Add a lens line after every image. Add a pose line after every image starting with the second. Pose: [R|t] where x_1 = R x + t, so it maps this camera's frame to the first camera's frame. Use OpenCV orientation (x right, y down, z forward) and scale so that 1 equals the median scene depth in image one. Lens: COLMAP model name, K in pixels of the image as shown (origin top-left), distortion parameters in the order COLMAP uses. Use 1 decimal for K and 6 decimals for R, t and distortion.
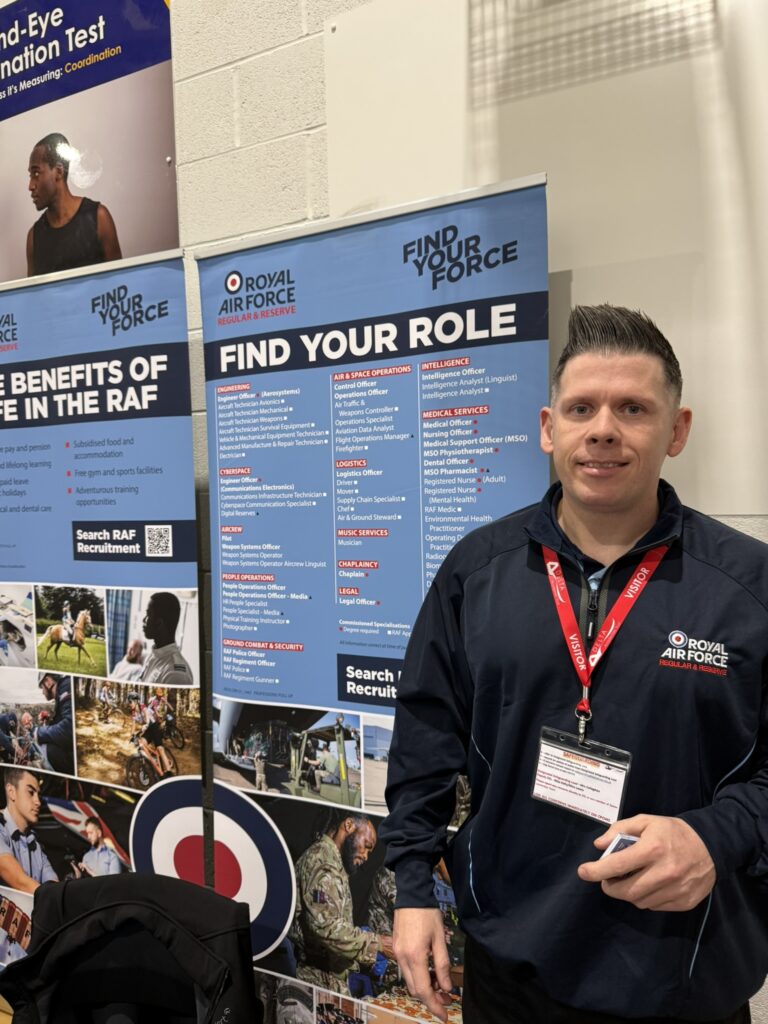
lens RADIAL K [[734.7, 0, 293.6], [0, 734.7, 543.7], [0, 0, 1]] dist [0.041441, -0.048326]
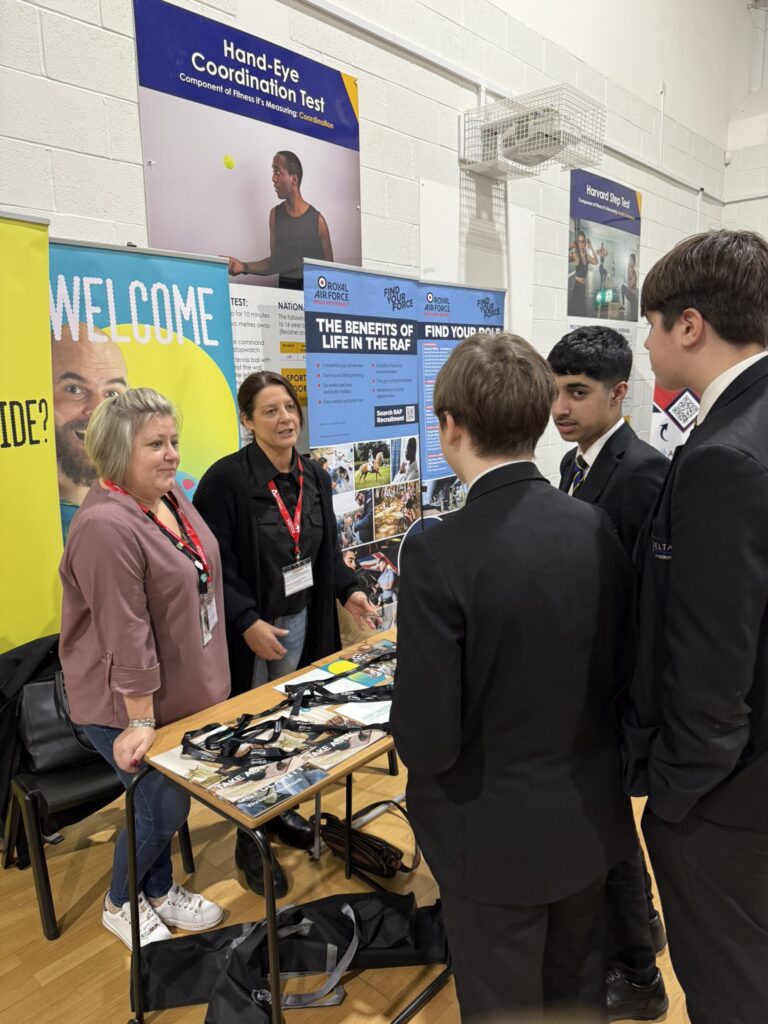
lens RADIAL K [[734.7, 0, 383.2], [0, 734.7, 520.9], [0, 0, 1]] dist [0.041441, -0.048326]
pose [[0.249904, -0.180119, 0.951370, -2.158430], [0.059059, 0.983552, 0.170698, -0.062488], [-0.966468, 0.013528, 0.256431, 0.500696]]
